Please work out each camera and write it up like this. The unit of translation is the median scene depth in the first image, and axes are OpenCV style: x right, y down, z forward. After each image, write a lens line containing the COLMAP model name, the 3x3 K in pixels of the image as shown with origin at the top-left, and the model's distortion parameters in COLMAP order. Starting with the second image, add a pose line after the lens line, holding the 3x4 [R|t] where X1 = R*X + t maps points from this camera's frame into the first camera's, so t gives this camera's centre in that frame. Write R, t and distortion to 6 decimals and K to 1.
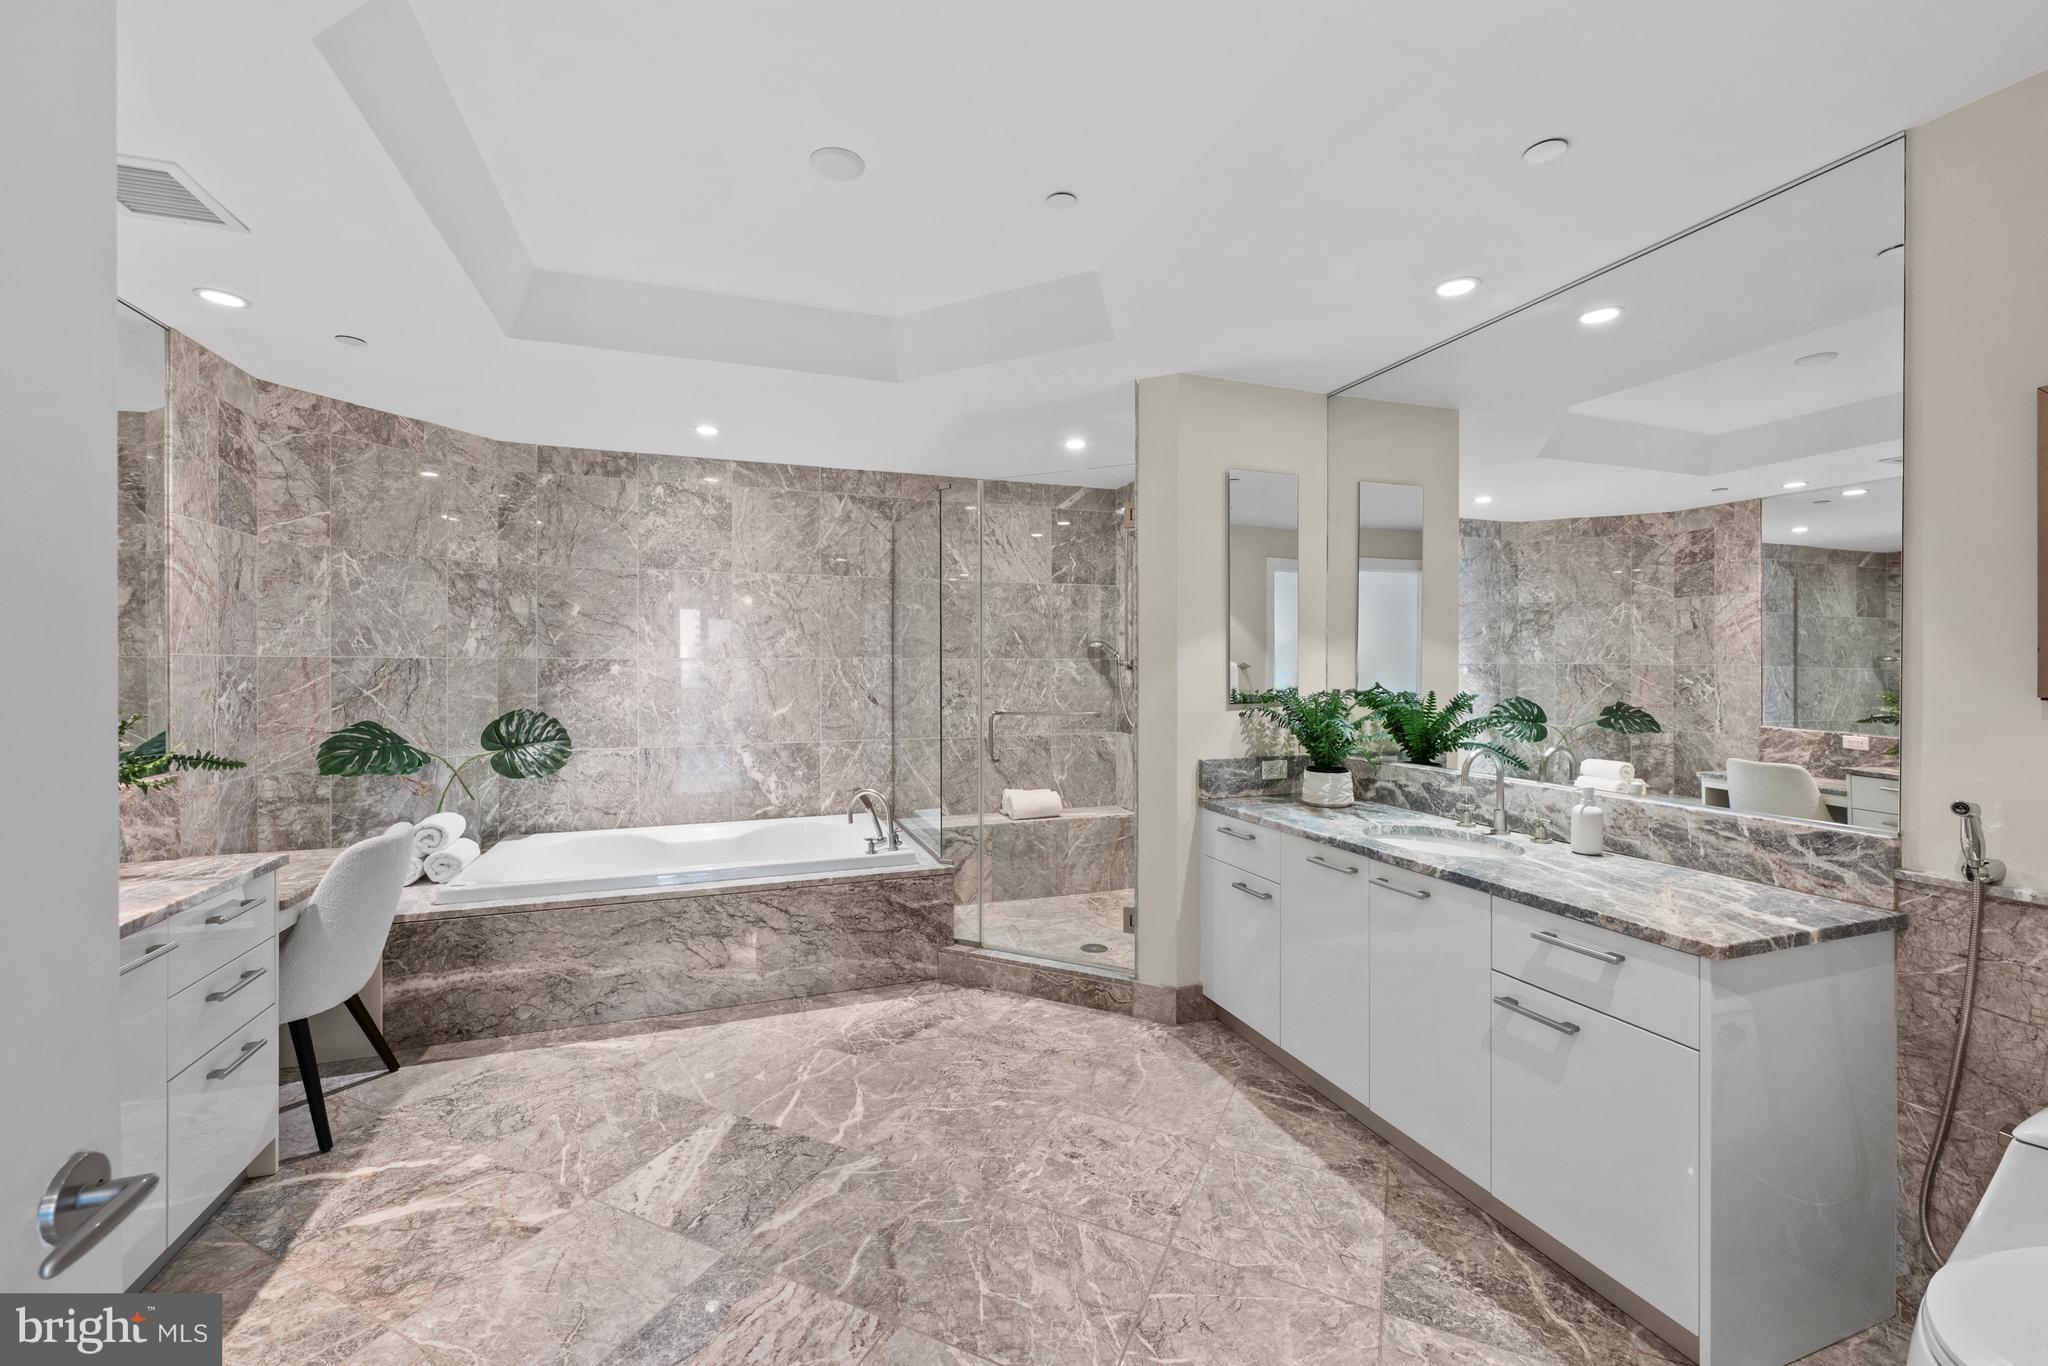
lens RADIAL K [[818.2, 0, 984.2], [0, 818.2, 668.0], [0, 0, 1]] dist [0.001305, -0.000799]
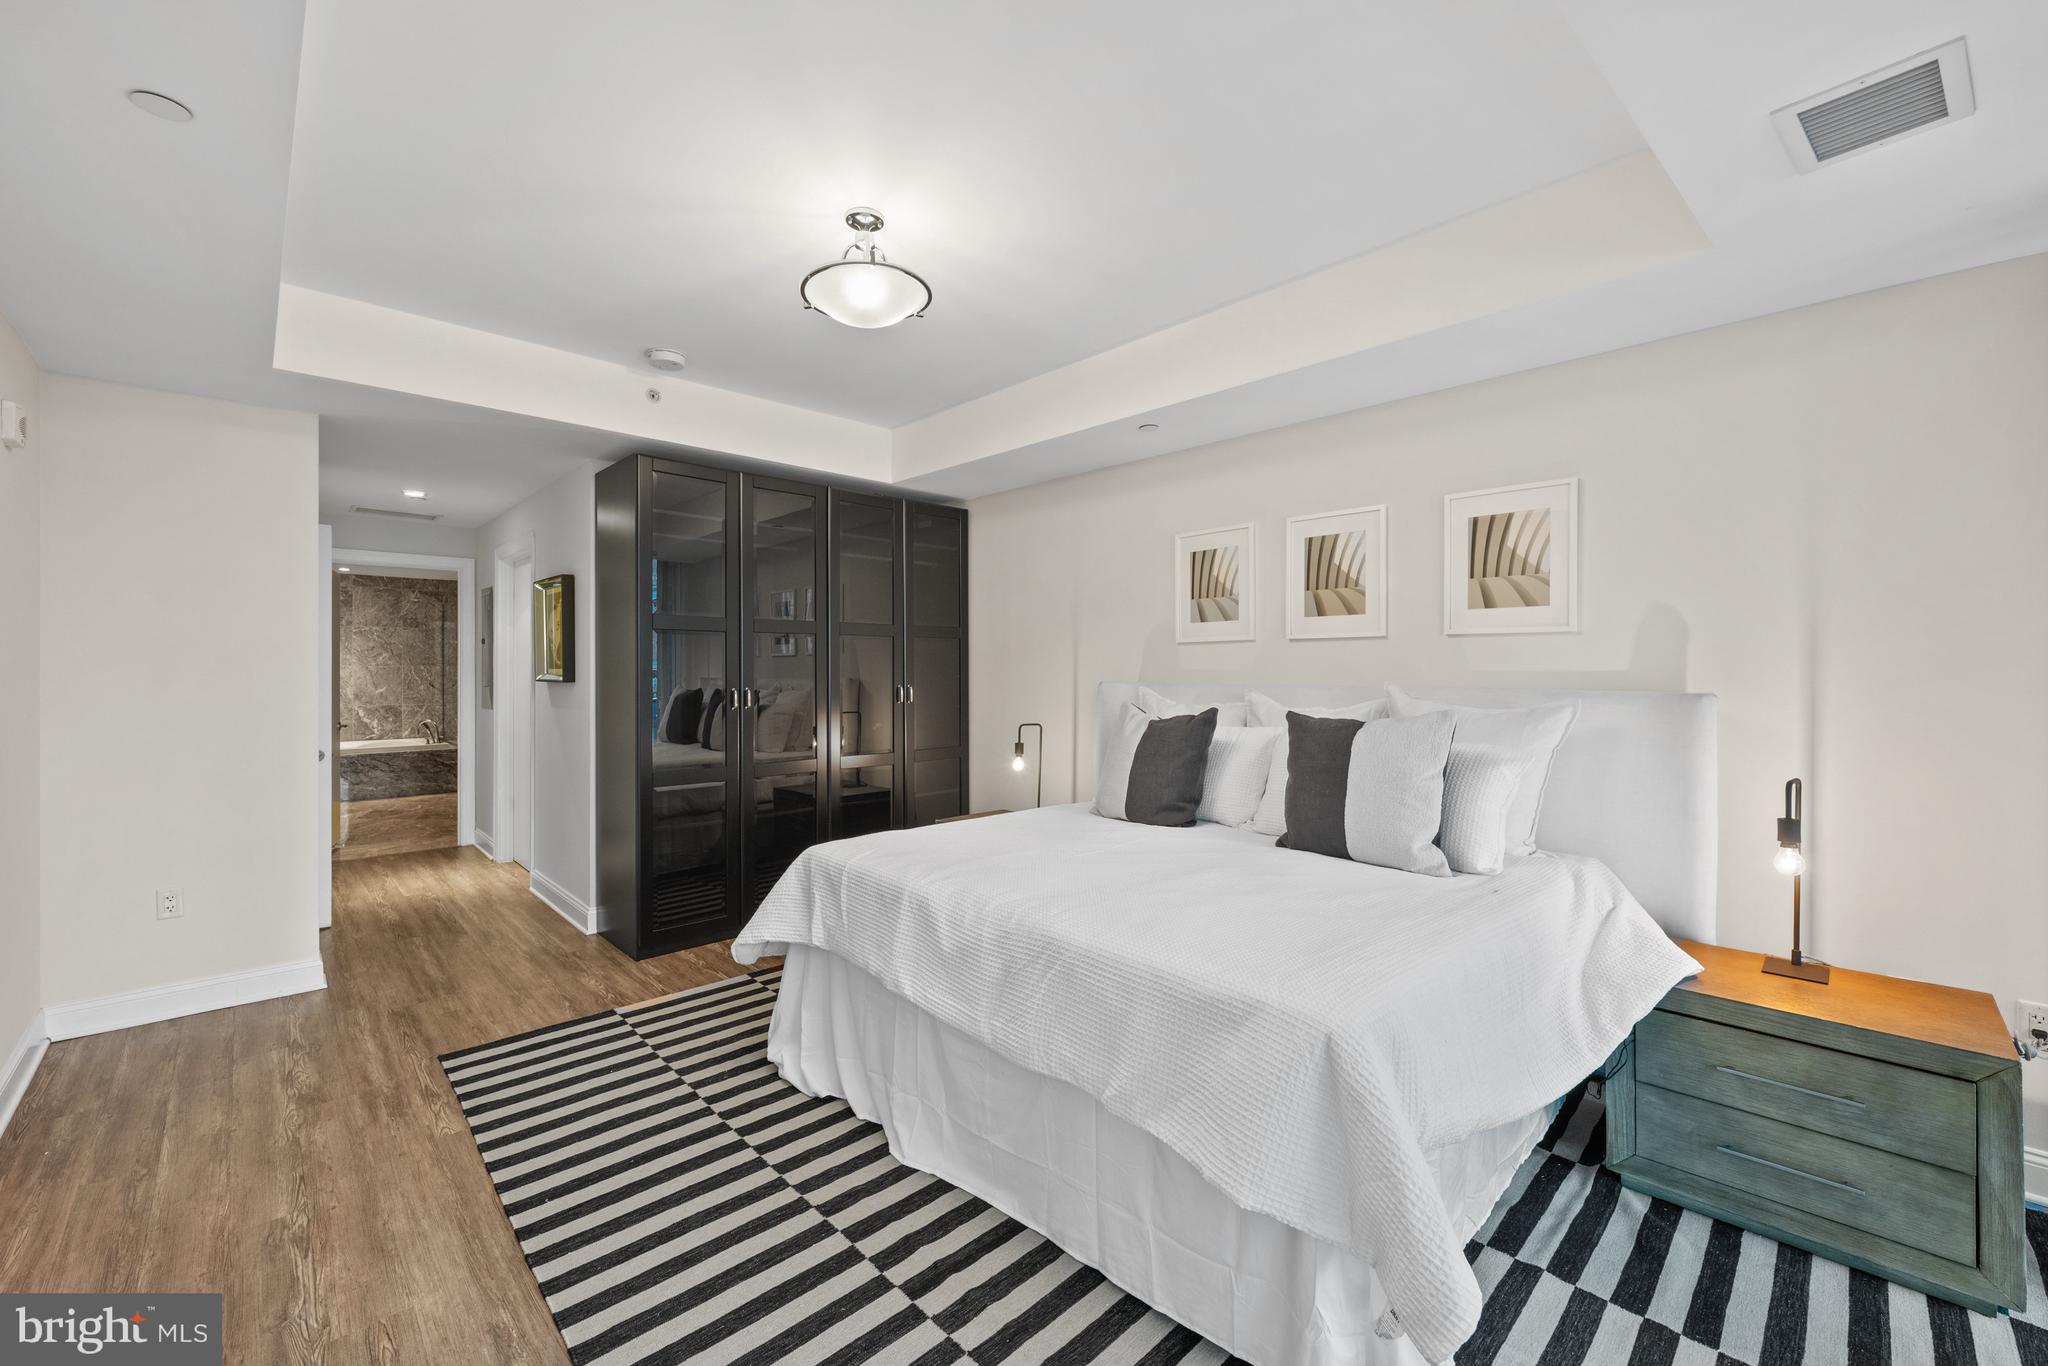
lens RADIAL K [[818.2, 0, 1014.9], [0, 818.2, 675.1], [0, 0, 1]] dist [0.001305, -0.000799]
pose [[0.899349, 0.001894, 0.437228, 0.381478], [-0.005314, 0.999964, 0.006597, -0.014000], [-0.437200, -0.008257, 0.899327, -2.034910]]
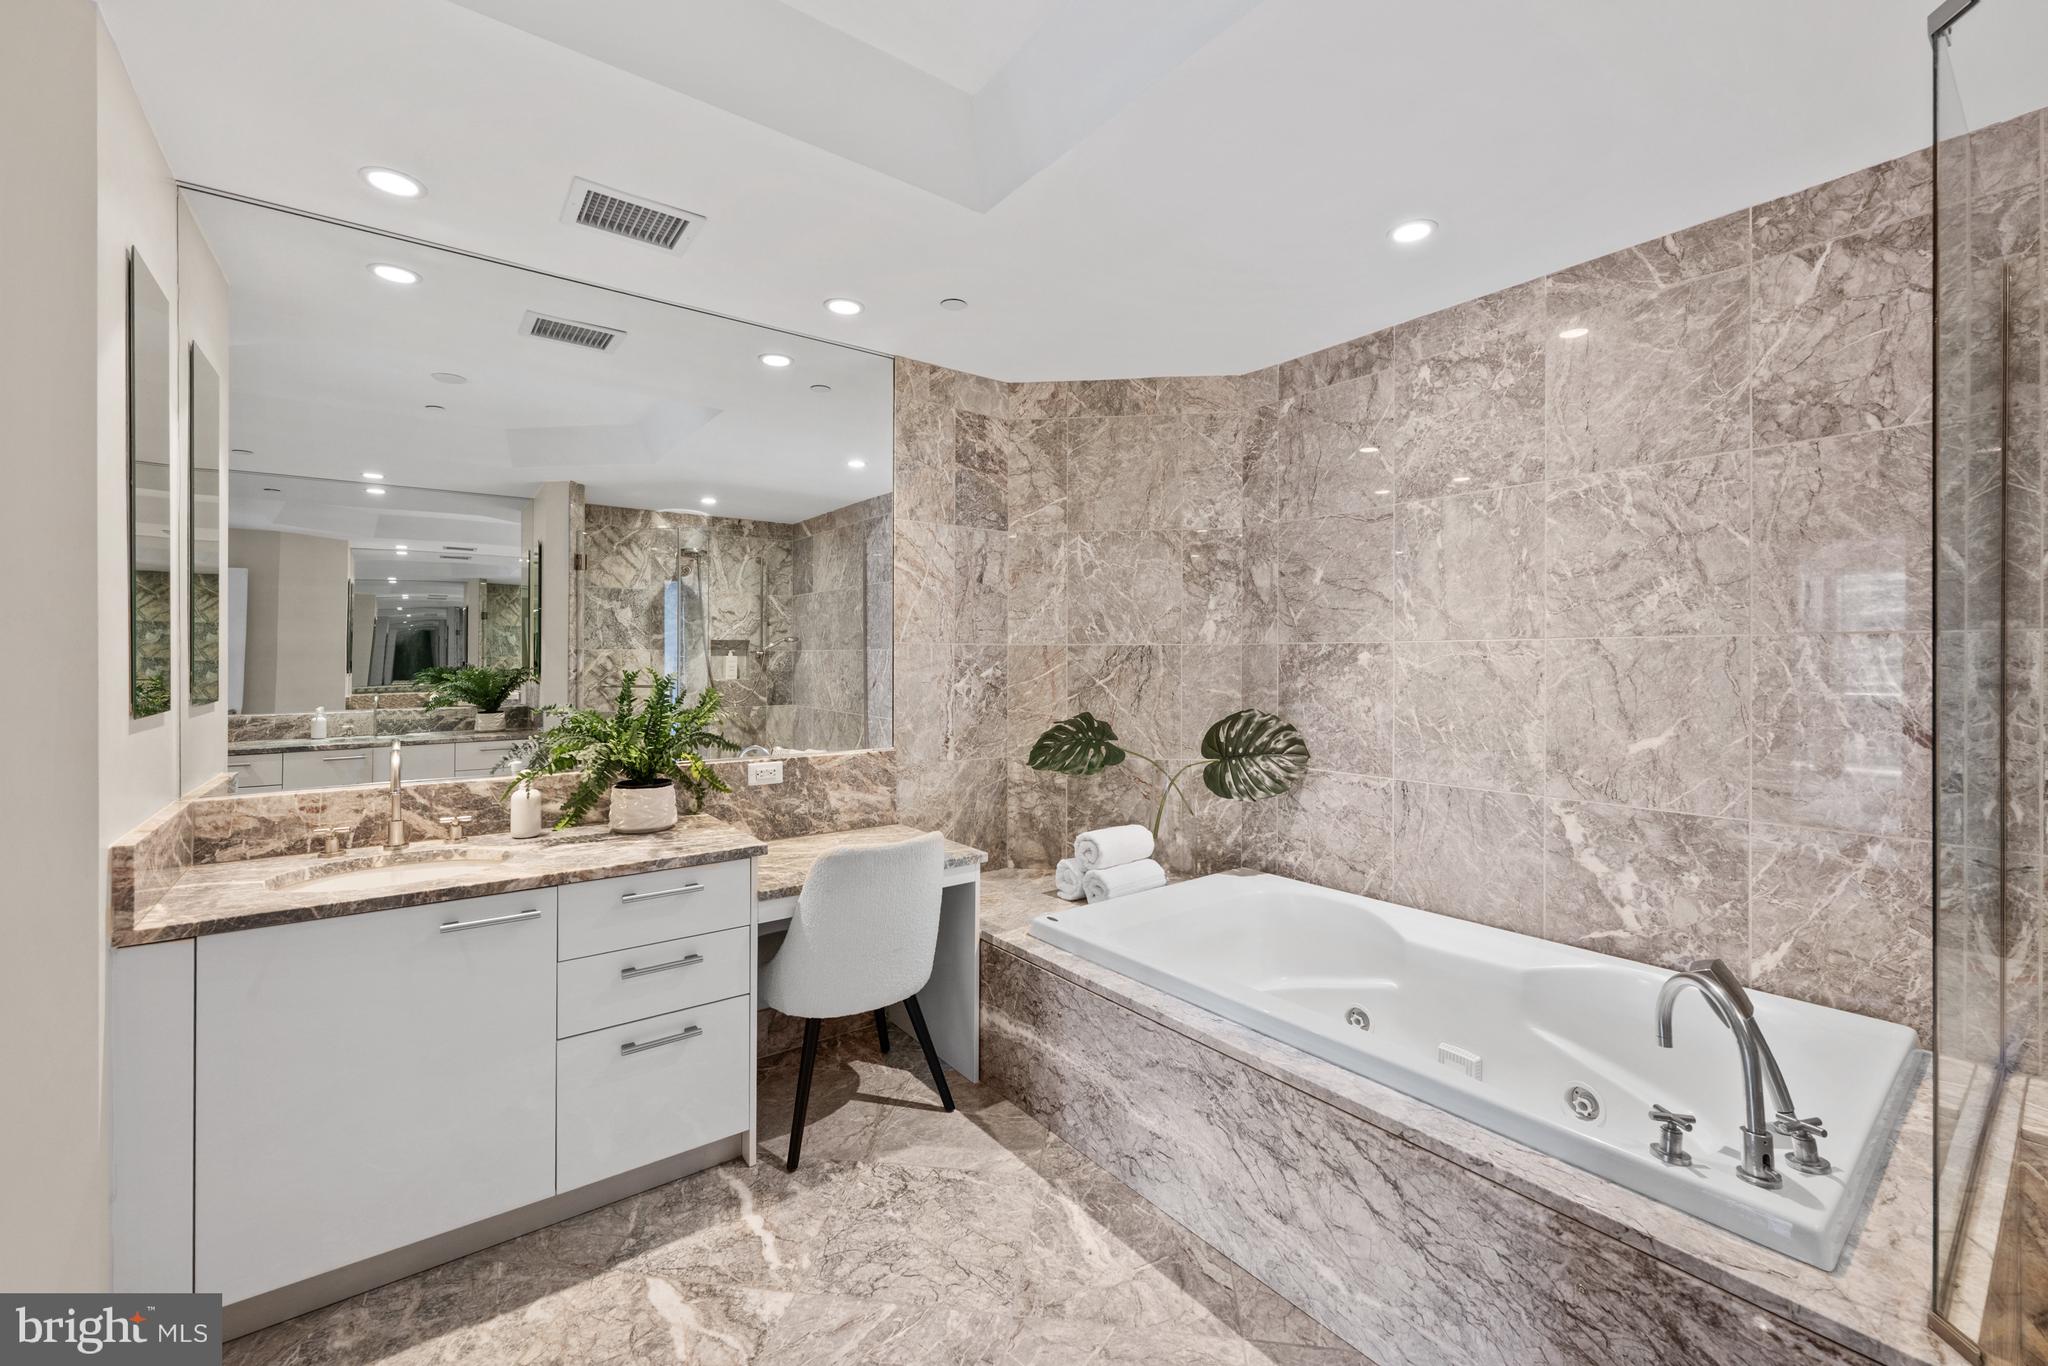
lens RADIAL K [[818.2, 0, 1054.0], [0, 818.2, 659.7], [0, 0, 1]] dist [0.001305, -0.000799]
pose [[0.343915, 0.001422, -0.939000, 0.109440], [-0.003422, 0.999994, 0.000261, 0.003744], [0.938994, 0.003124, 0.343918, 0.599561]]
